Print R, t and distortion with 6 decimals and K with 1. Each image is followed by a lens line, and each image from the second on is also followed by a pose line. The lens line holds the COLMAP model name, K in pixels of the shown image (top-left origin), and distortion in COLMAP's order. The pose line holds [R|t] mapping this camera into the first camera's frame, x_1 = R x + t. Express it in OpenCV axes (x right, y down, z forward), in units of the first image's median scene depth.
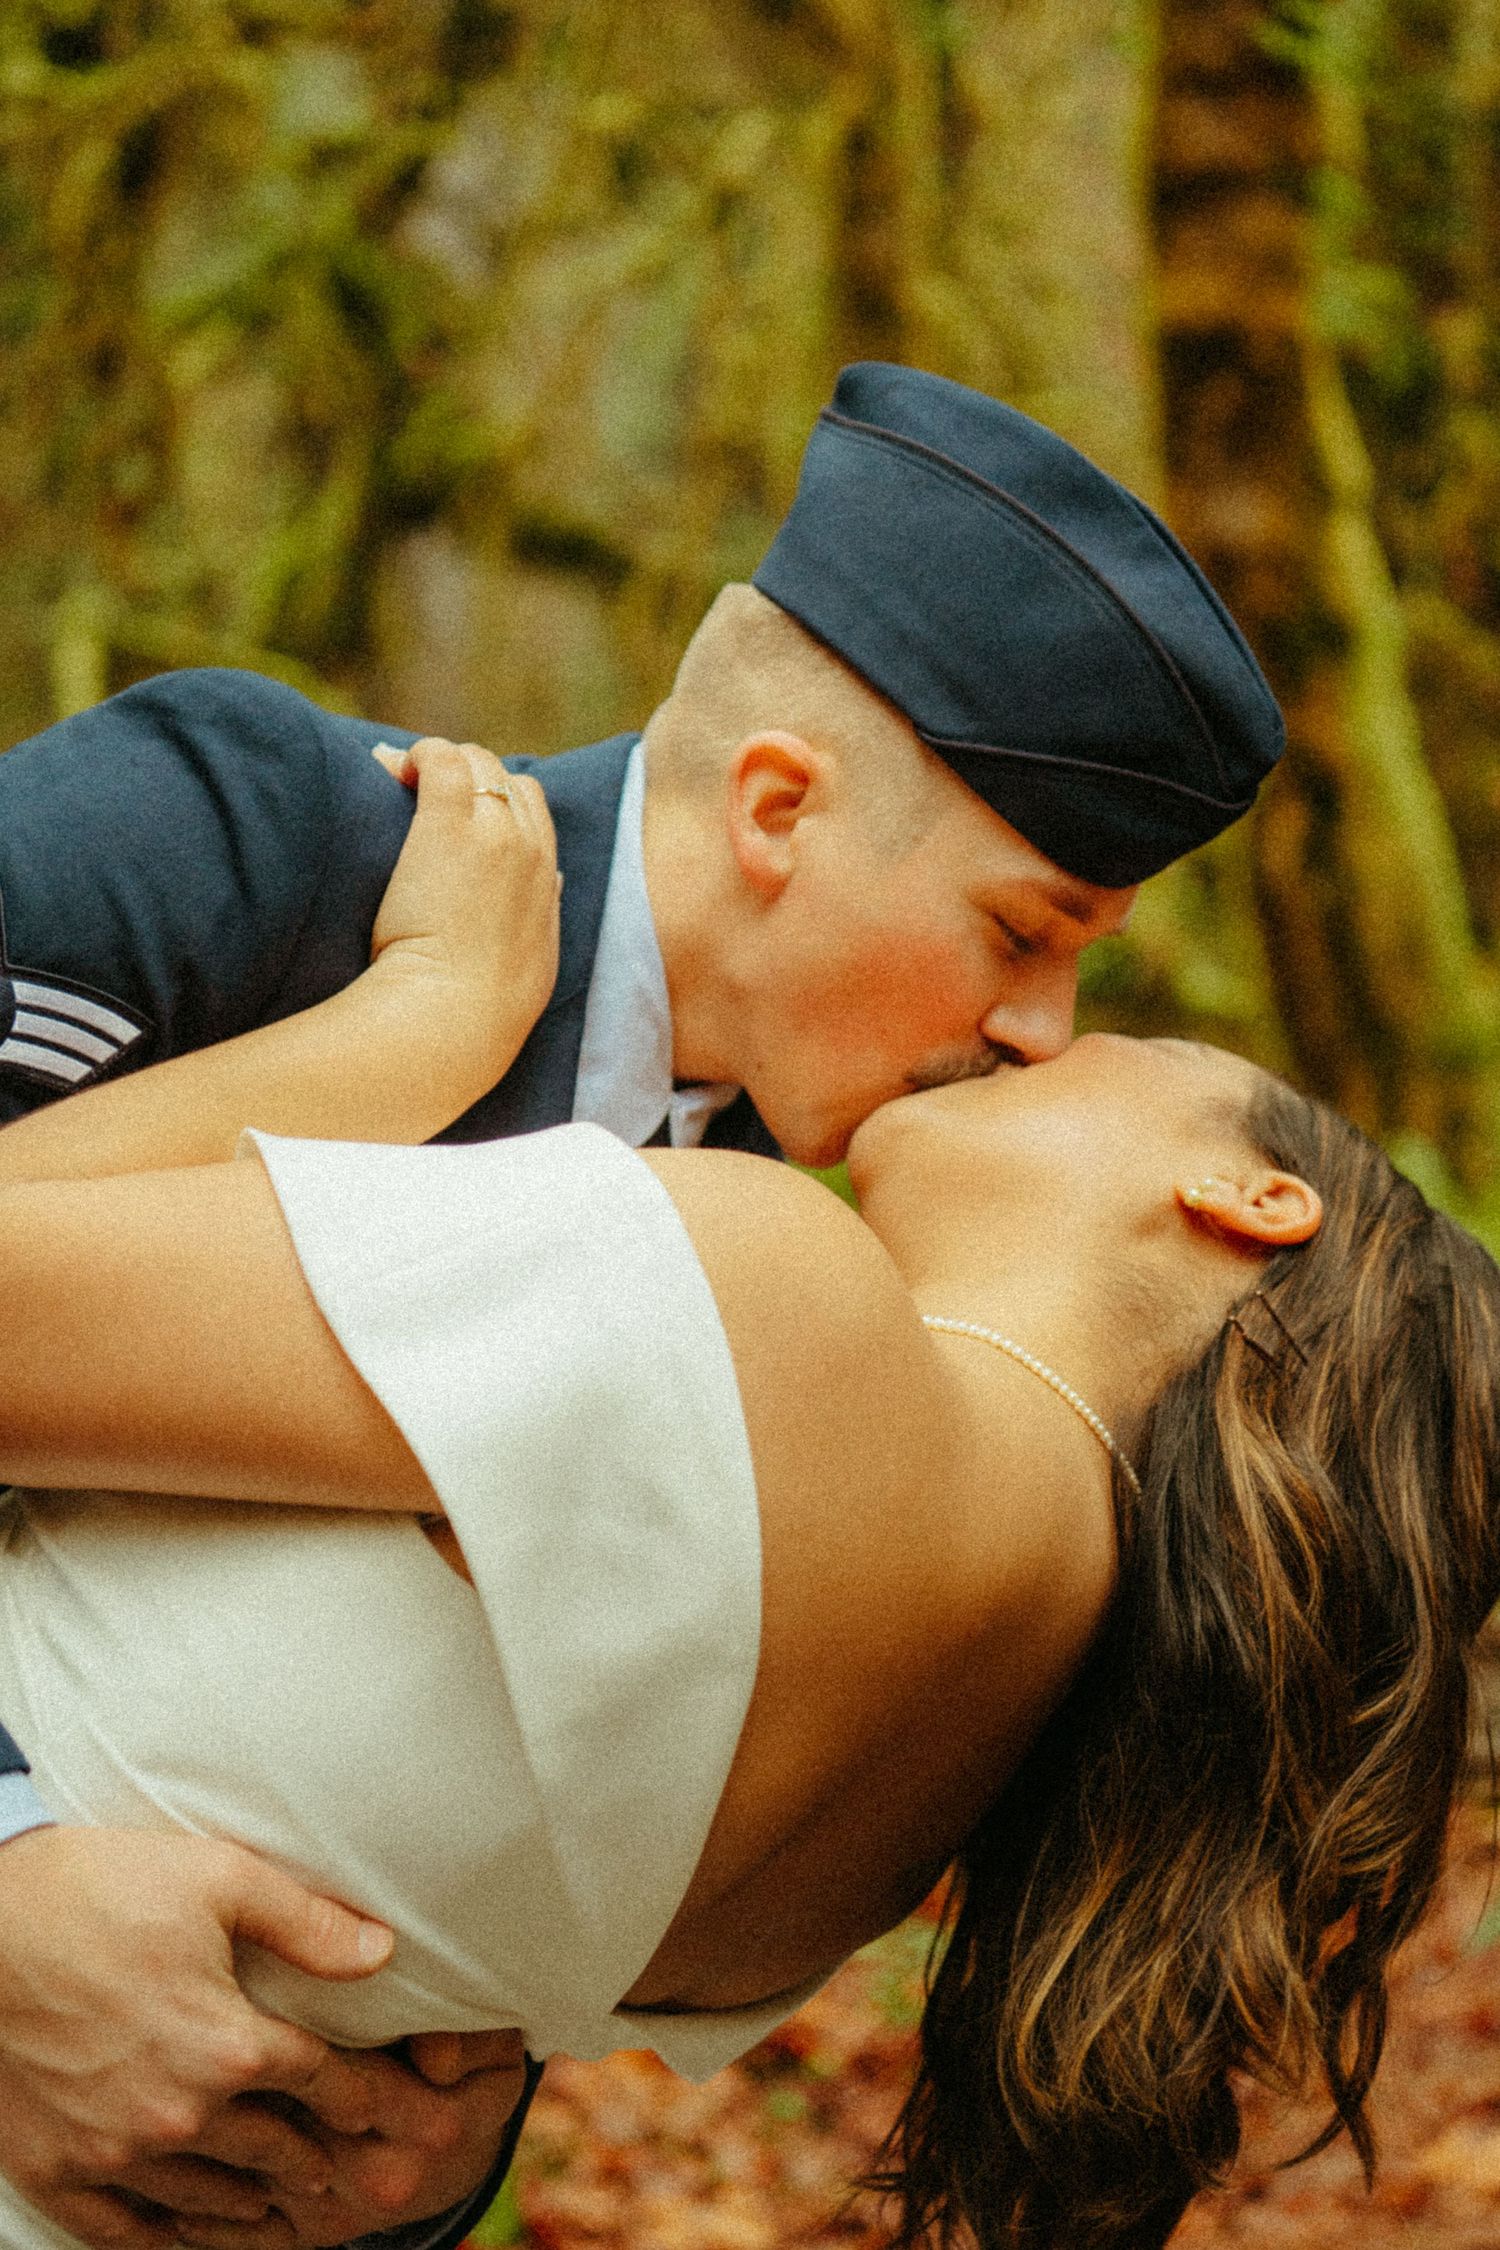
lens RADIAL K [[3030.2, 0, 750.0], [0, 3030.2, 1125.0], [0, 0, 1]] dist [-0.025293, 0.038682]
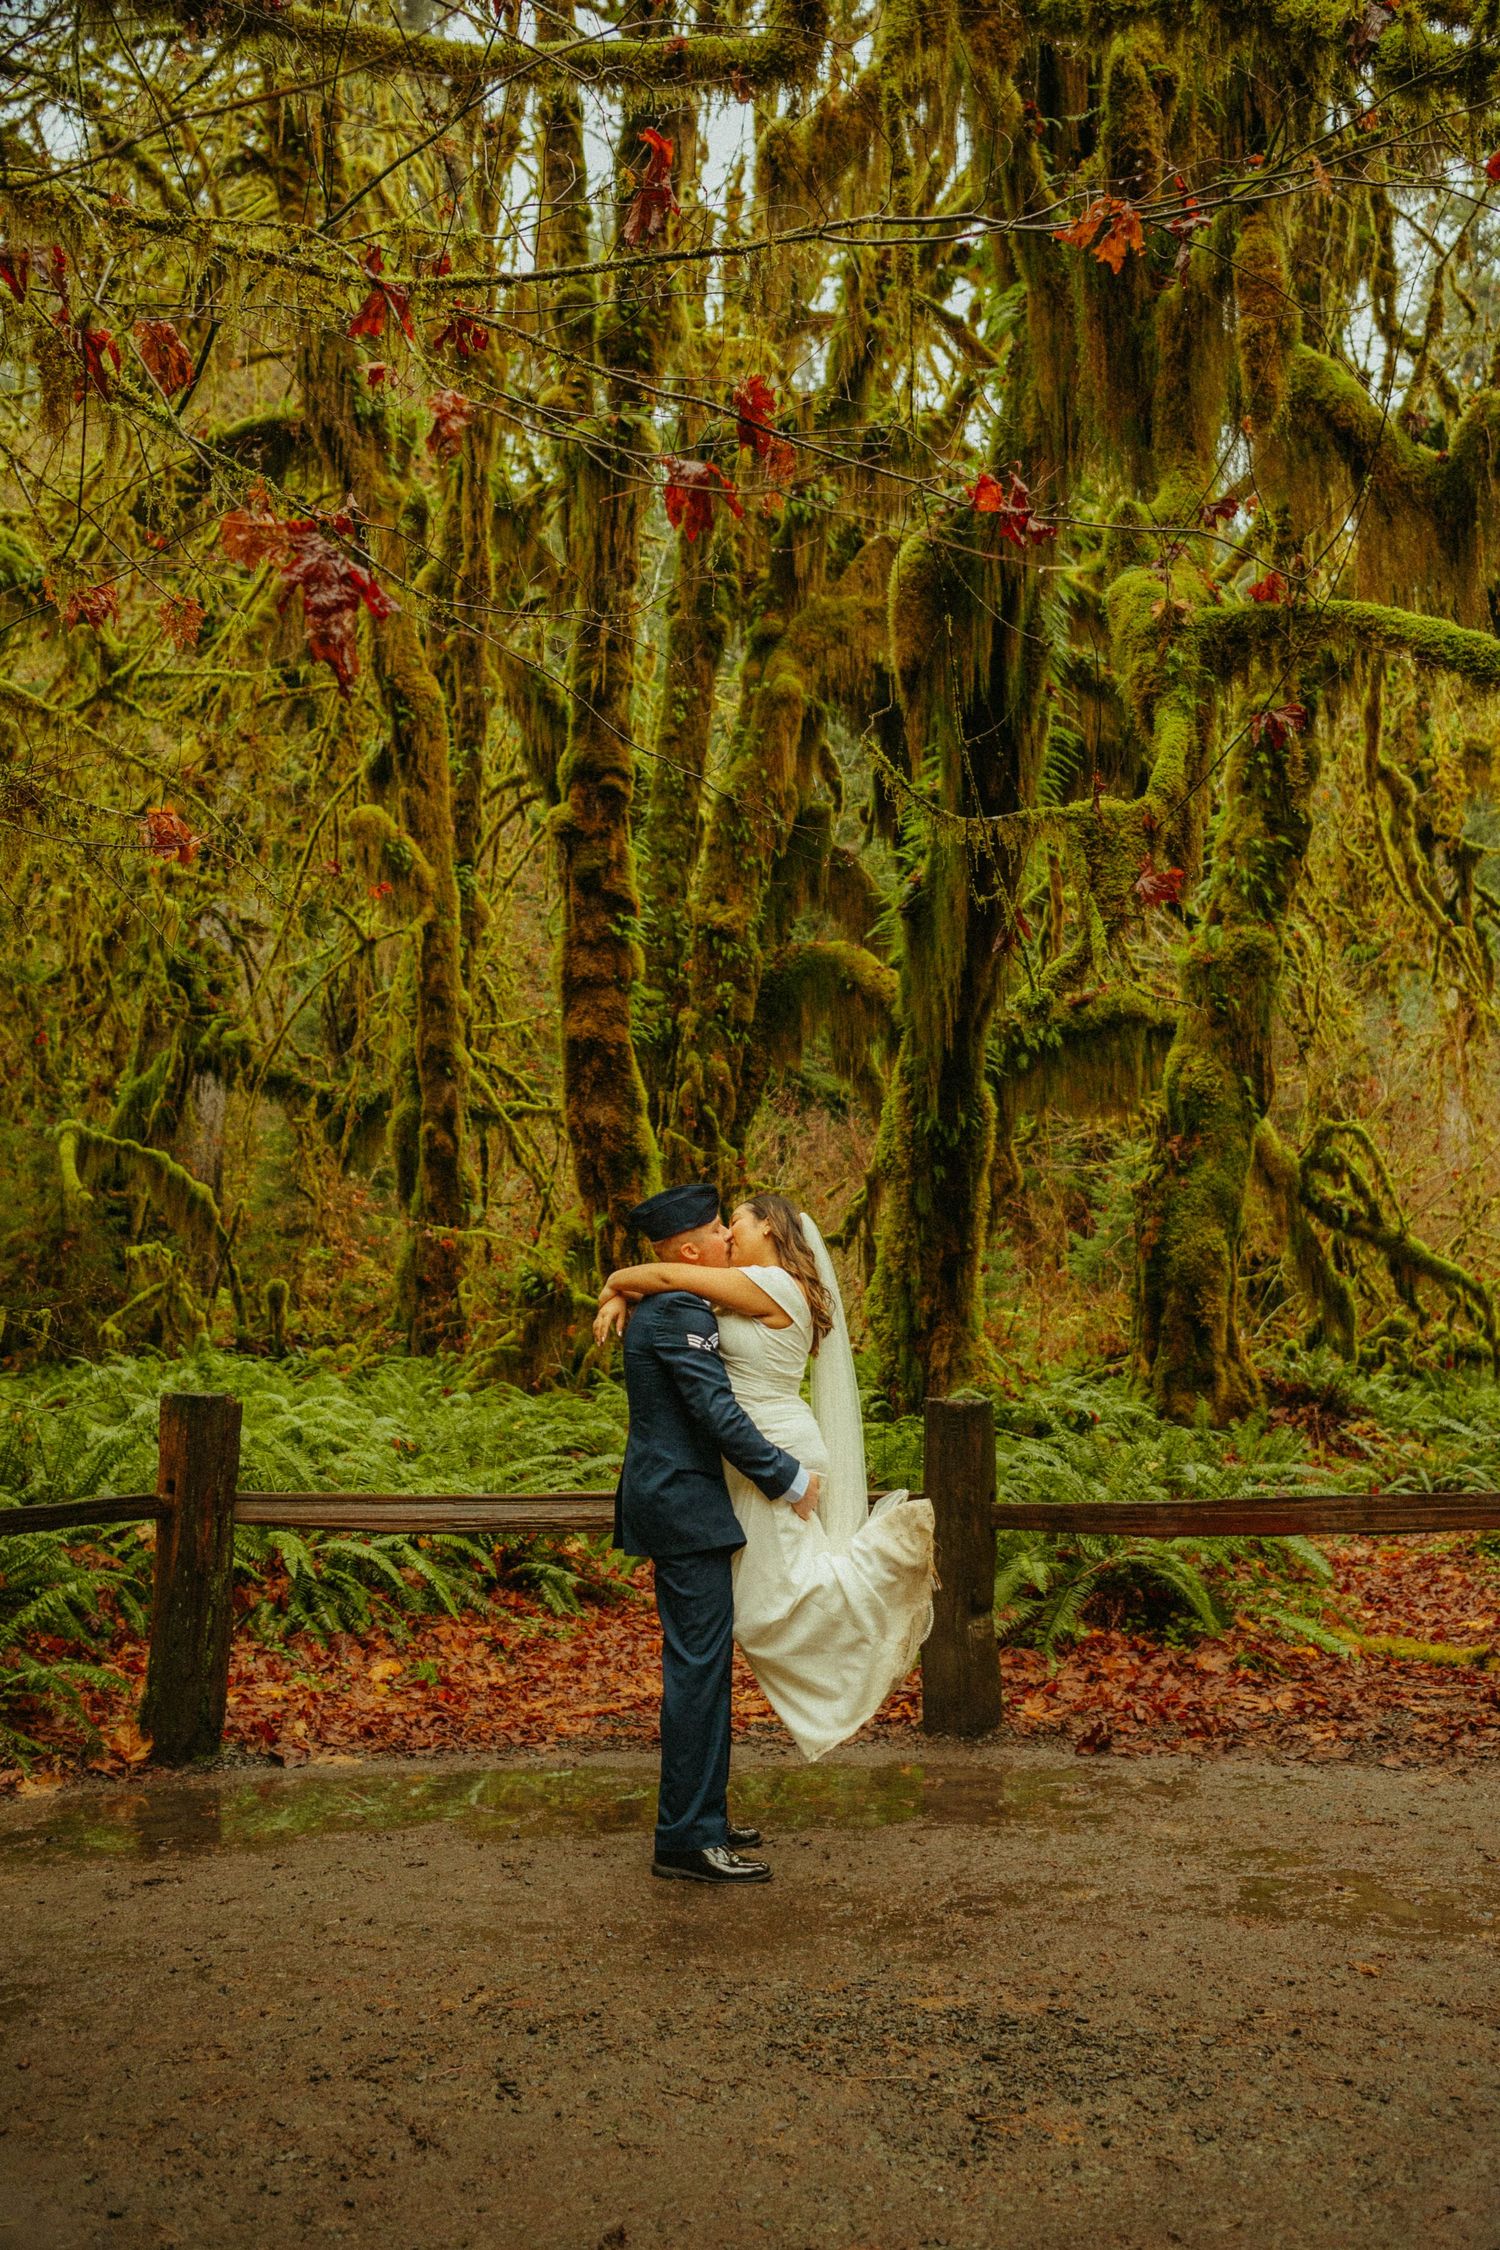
lens RADIAL K [[1773.4, 0, 781.0], [0, 1773.4, 1131.0], [0, 0, 1]] dist [-0.004208, -0.001195]
pose [[0.961280, 0.035475, 0.273281, -0.069398], [-0.004965, 0.993748, -0.111535, -0.025768], [-0.275529, 0.105860, 0.955446, -0.329903]]
